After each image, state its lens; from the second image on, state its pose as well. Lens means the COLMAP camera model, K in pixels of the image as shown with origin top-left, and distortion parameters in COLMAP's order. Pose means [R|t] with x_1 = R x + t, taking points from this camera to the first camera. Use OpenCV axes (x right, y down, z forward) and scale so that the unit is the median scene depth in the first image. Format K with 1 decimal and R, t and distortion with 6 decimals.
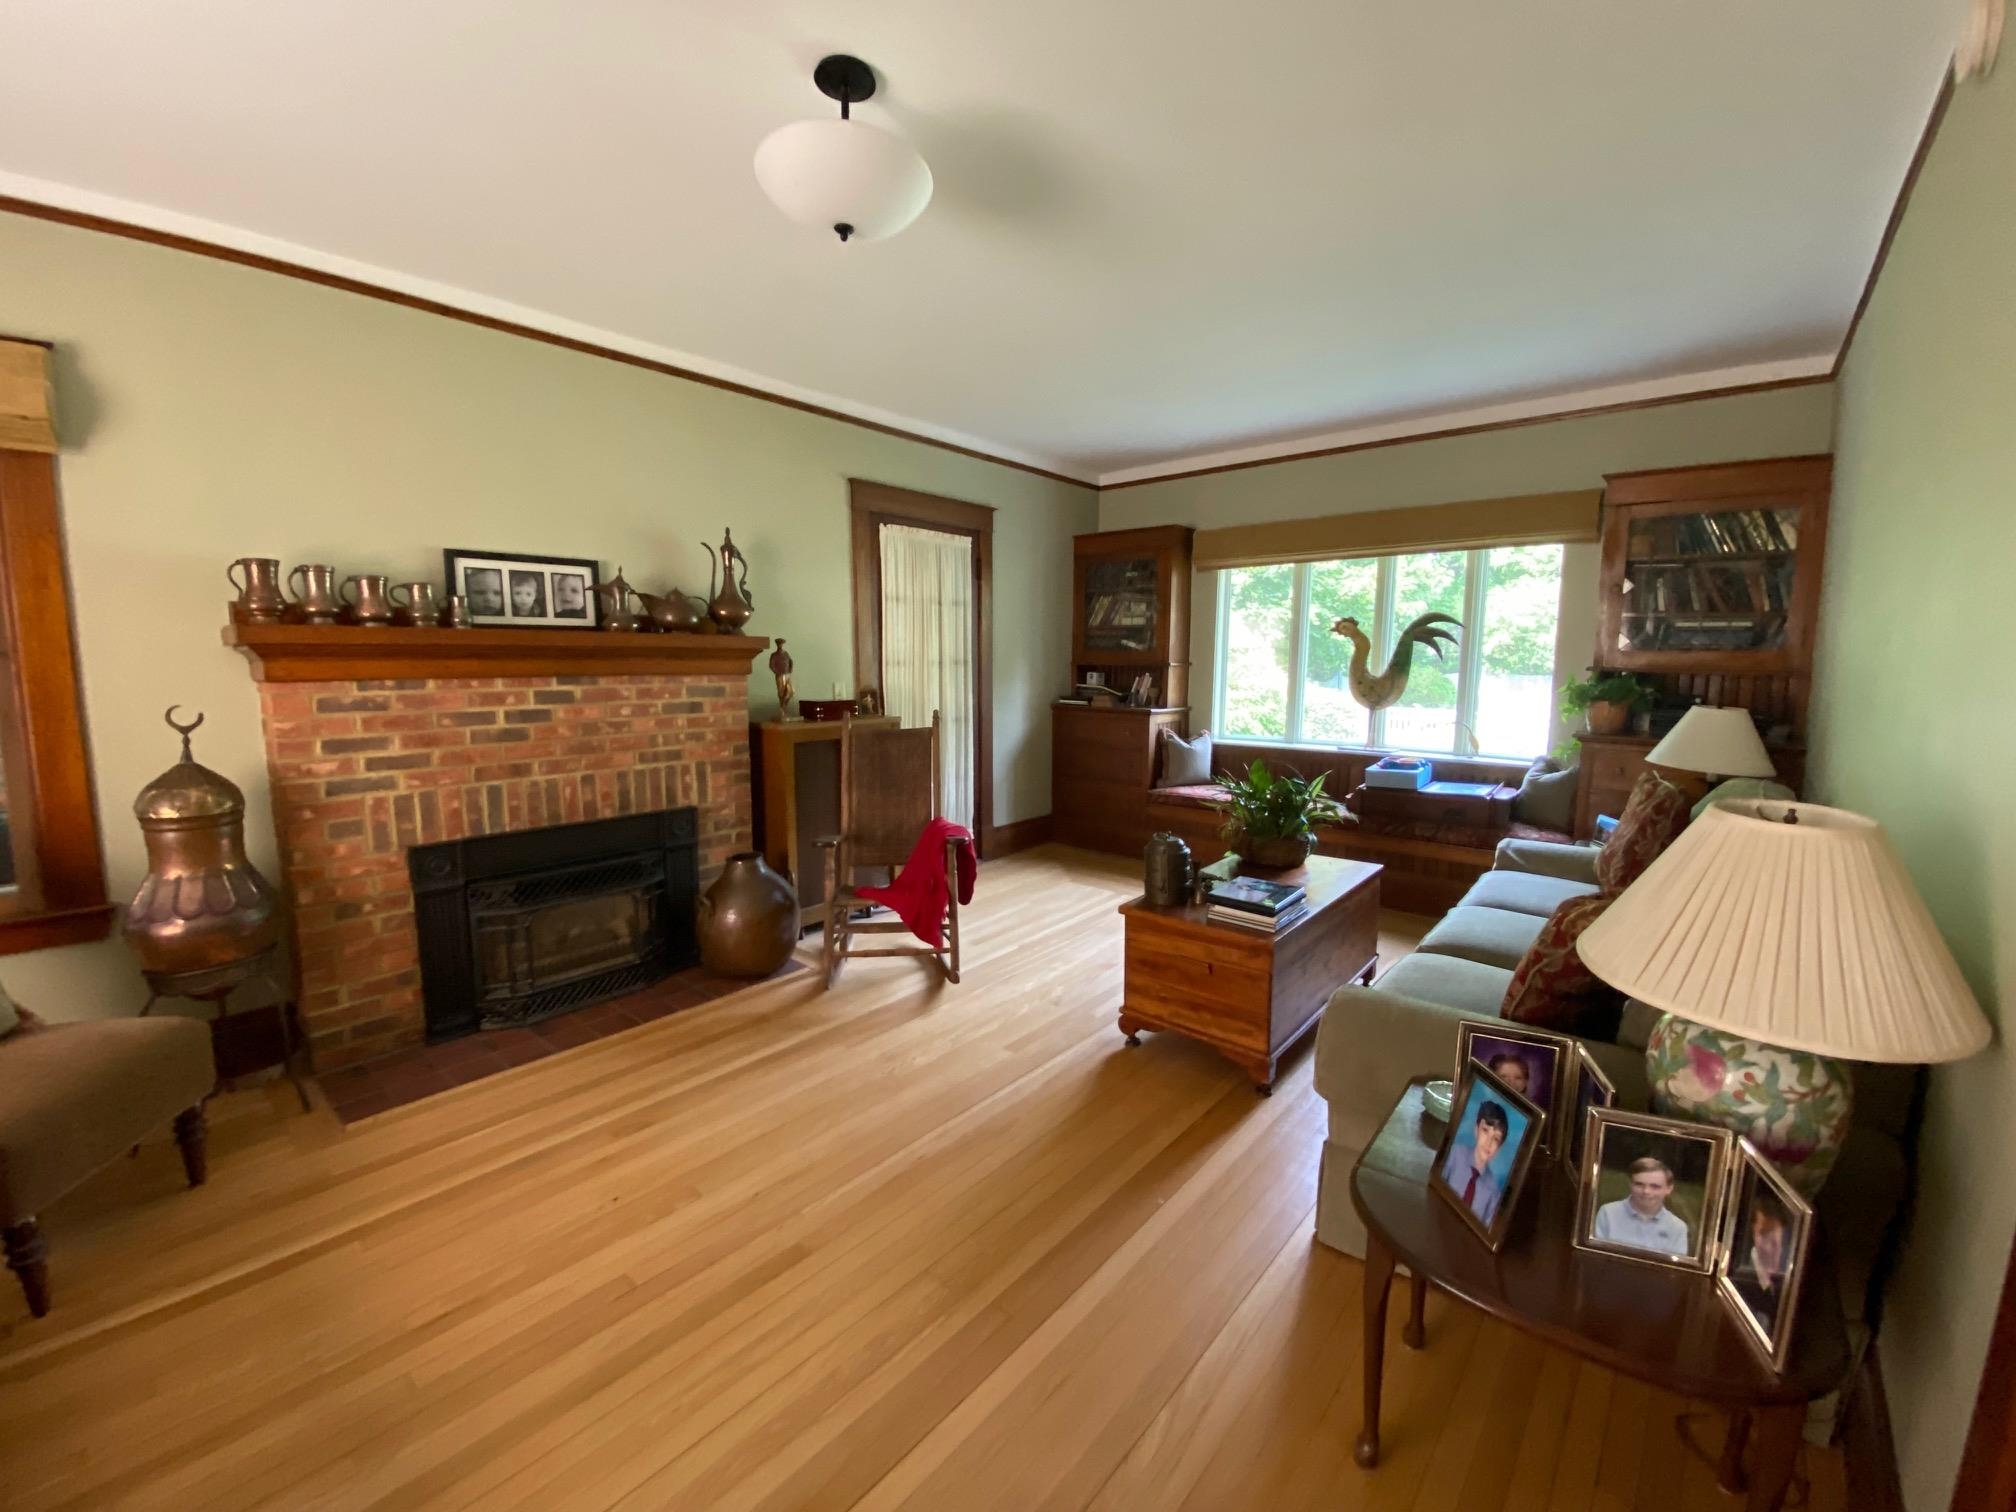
lens RADIAL K [[807.5, 0, 996.5], [0, 807.5, 752.9], [0, 0, 1]] dist [0.027870, -0.024867]
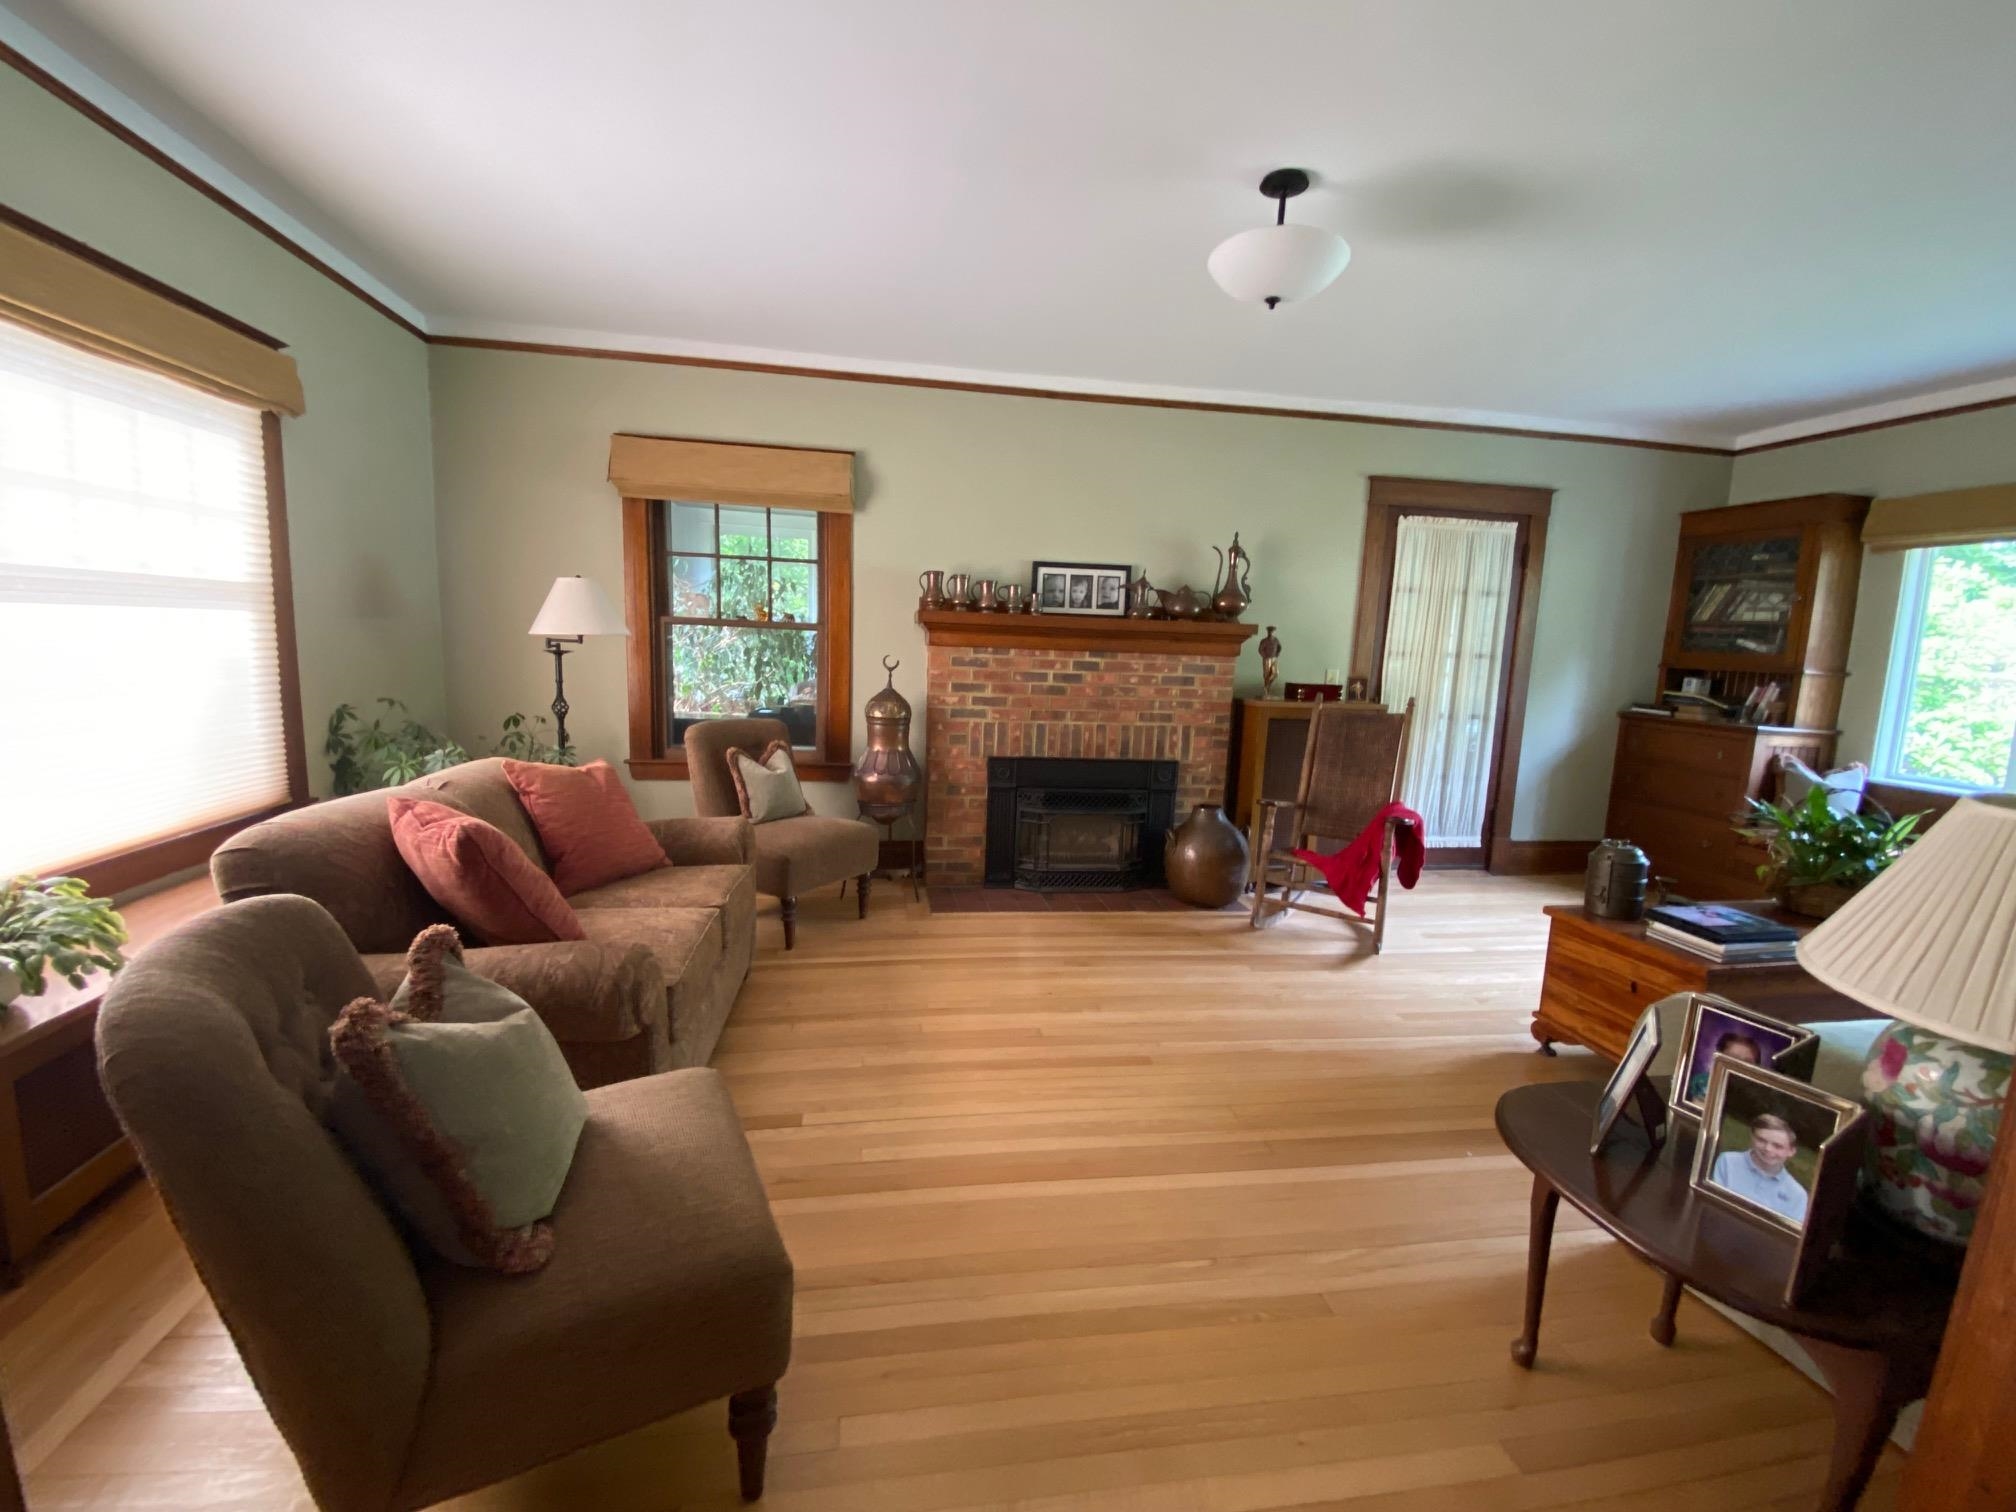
lens RADIAL K [[807.5, 0, 996.5], [0, 807.5, 752.9], [0, 0, 1]] dist [0.027870, -0.024867]
pose [[0.762902, 0.111283, -0.636864, 0.237171], [-0.111446, 0.992965, 0.040005, 0.041725], [0.636836, 0.040456, 0.769937, -0.151686]]
